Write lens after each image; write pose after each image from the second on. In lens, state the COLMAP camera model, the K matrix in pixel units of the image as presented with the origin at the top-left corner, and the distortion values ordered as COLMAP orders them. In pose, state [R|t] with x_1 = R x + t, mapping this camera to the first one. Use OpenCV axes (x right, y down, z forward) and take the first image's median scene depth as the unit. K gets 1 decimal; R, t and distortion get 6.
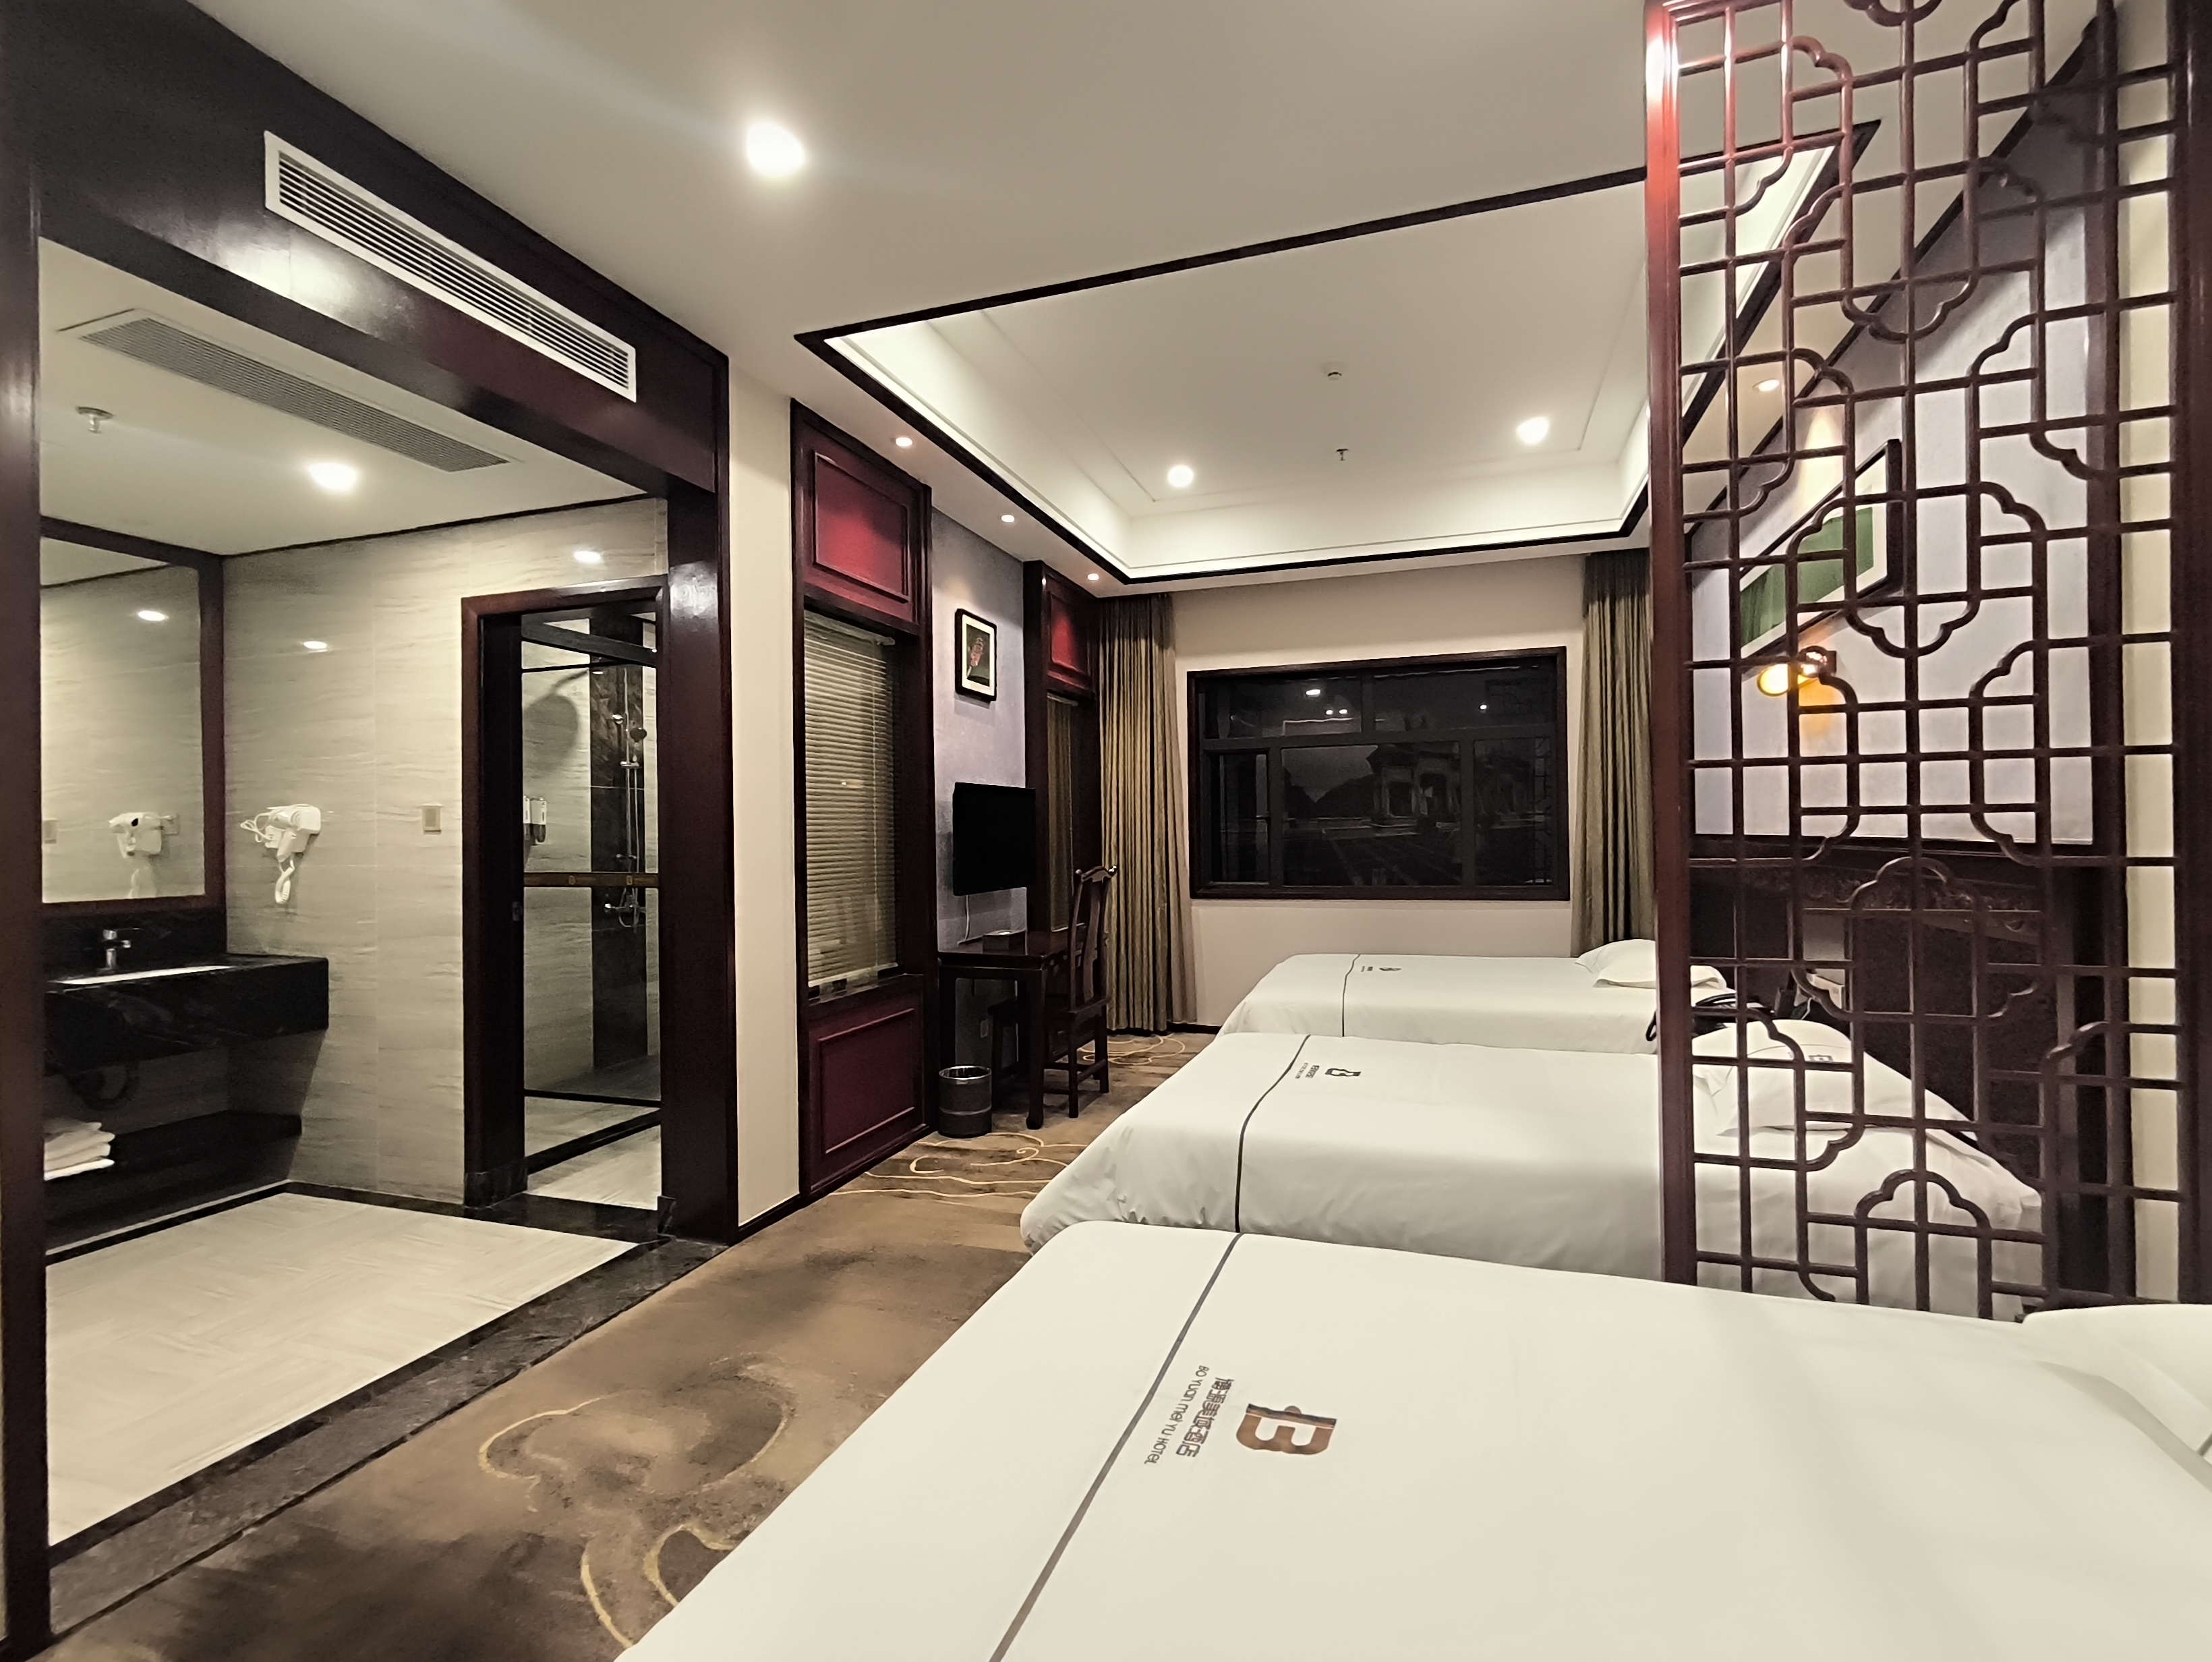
lens RADIAL K [[1006.9, 0, 1106.0], [0, 1006.9, 831.0], [0, 0, 1]] dist [0.000150, 0.002410]
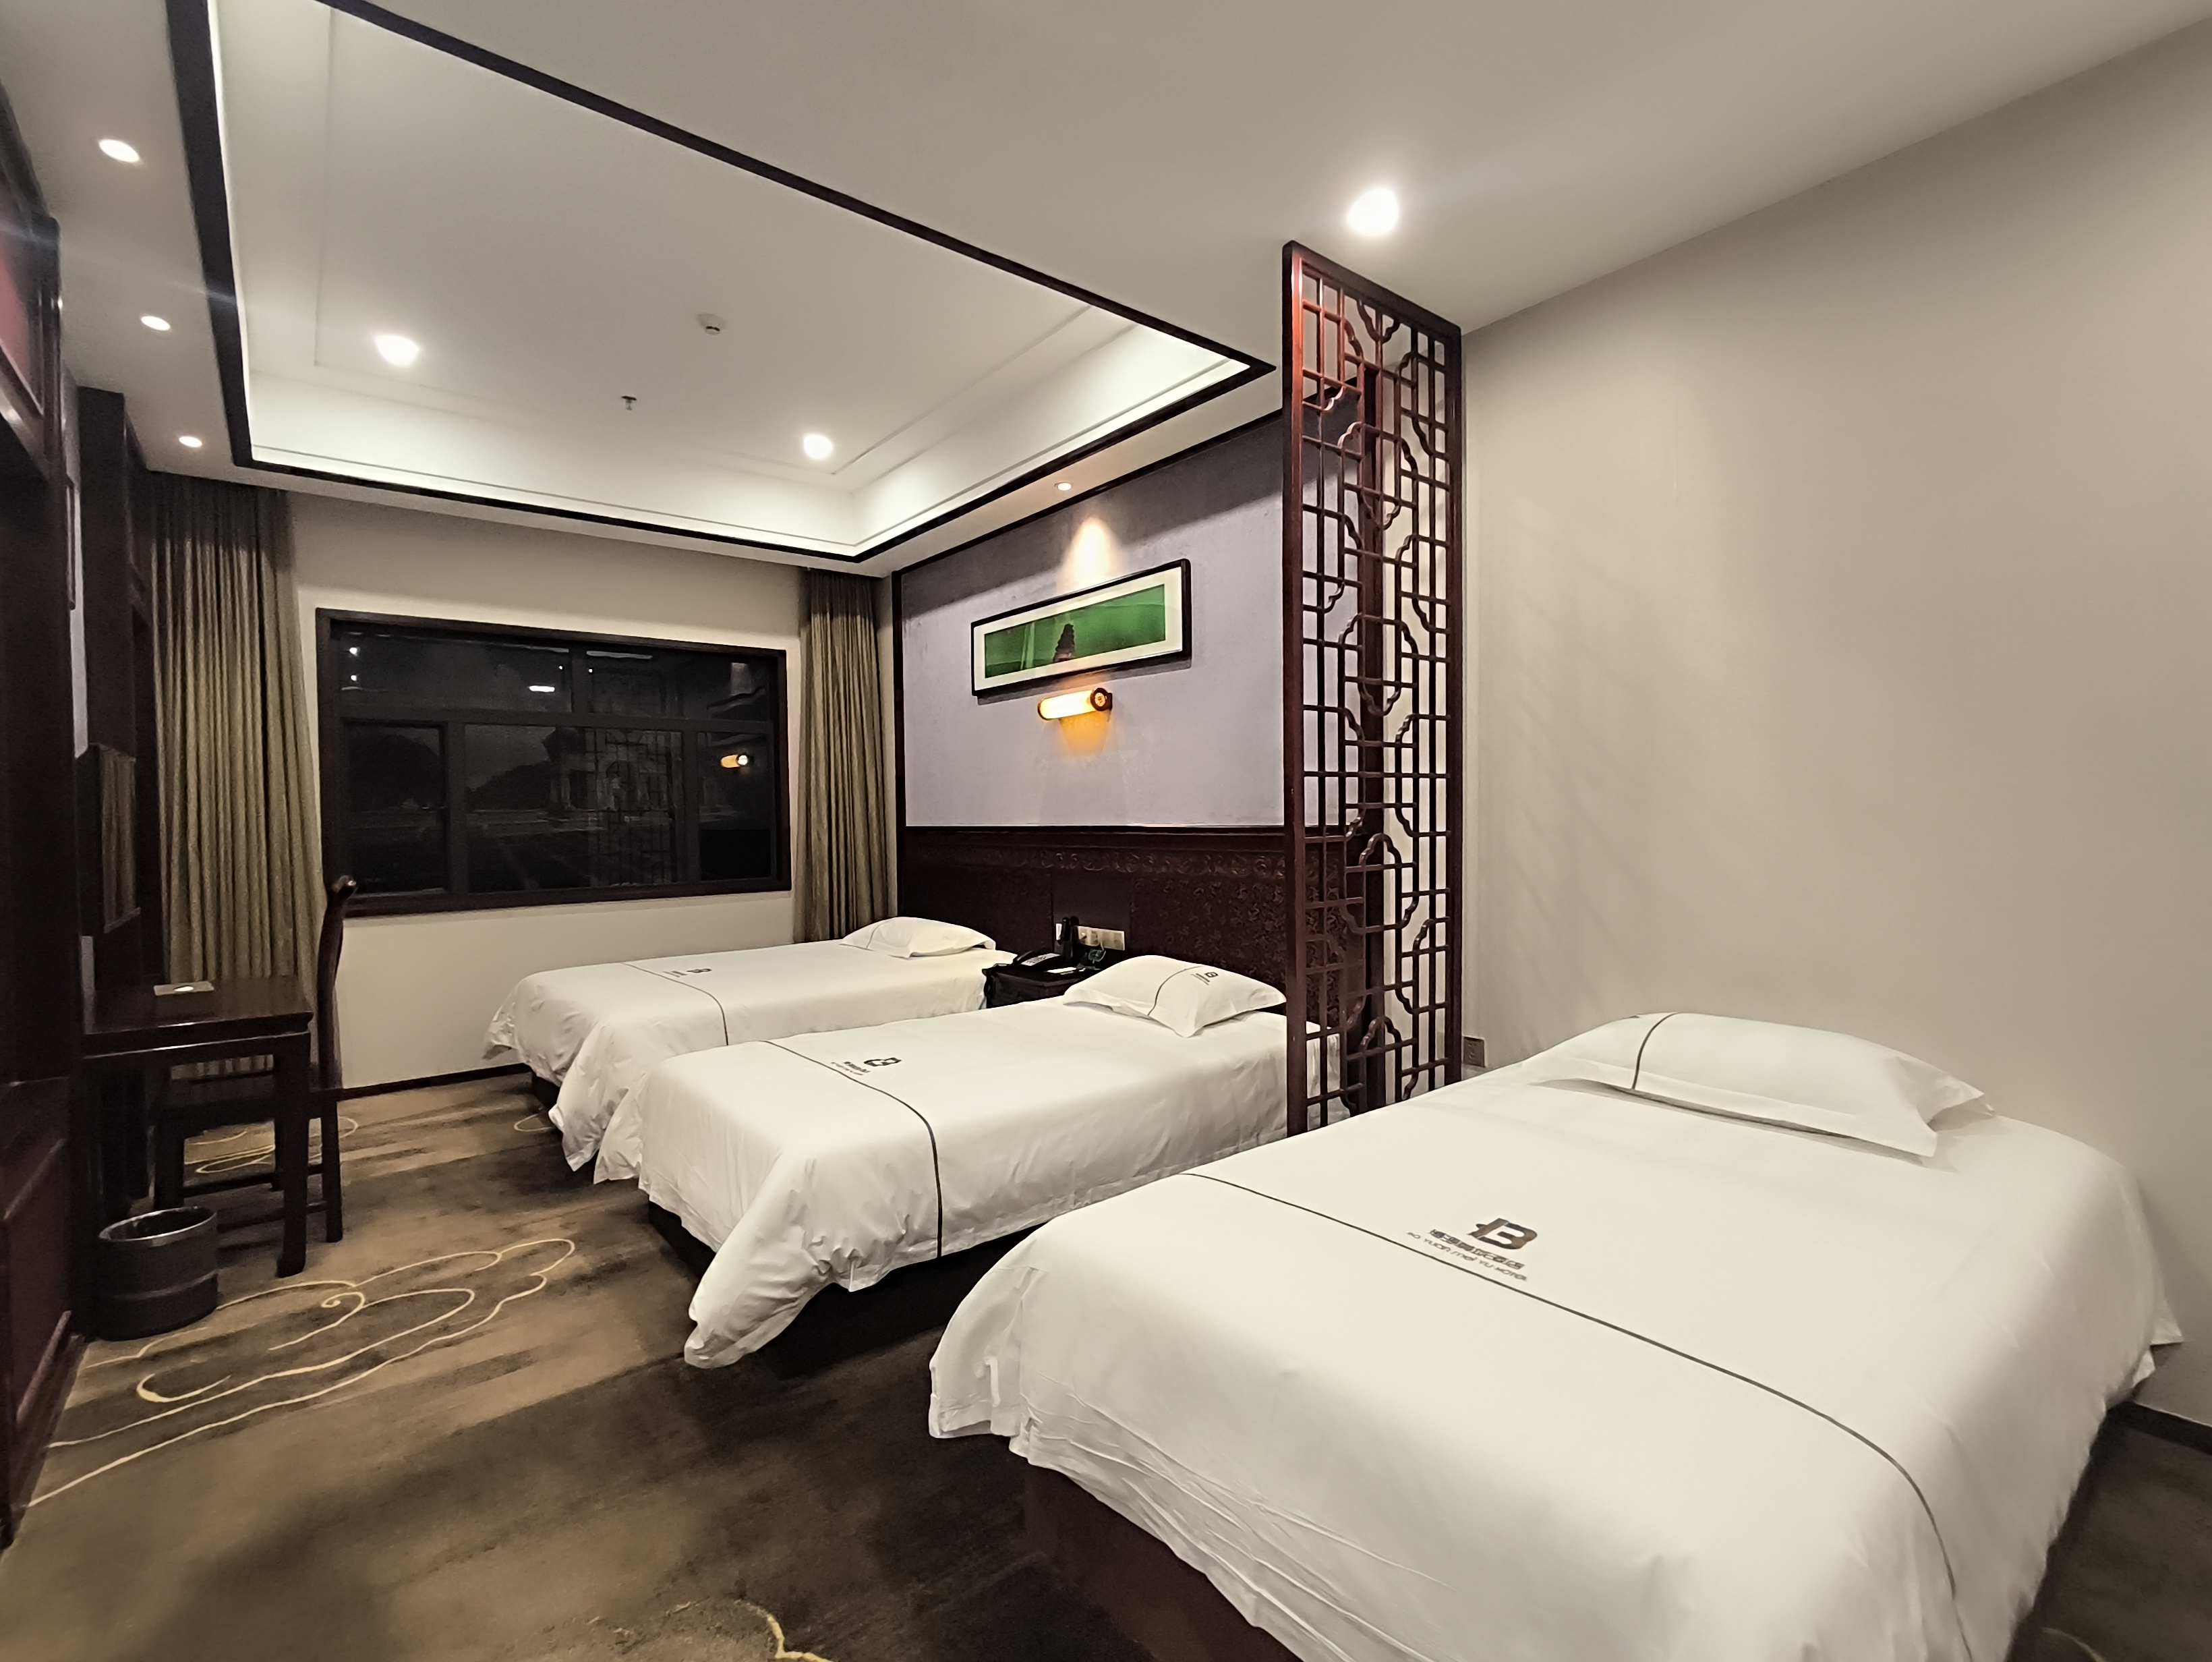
lens RADIAL K [[1009.7, 0, 1119.3], [0, 1009.7, 826.9], [0, 0, 1]] dist [0.003153, -0.000613]
pose [[0.529796, -0.005338, 0.848108, -0.405335], [0.006197, 0.999978, 0.002422, 0.003585], [-0.848103, 0.003973, 0.529817, 0.215387]]
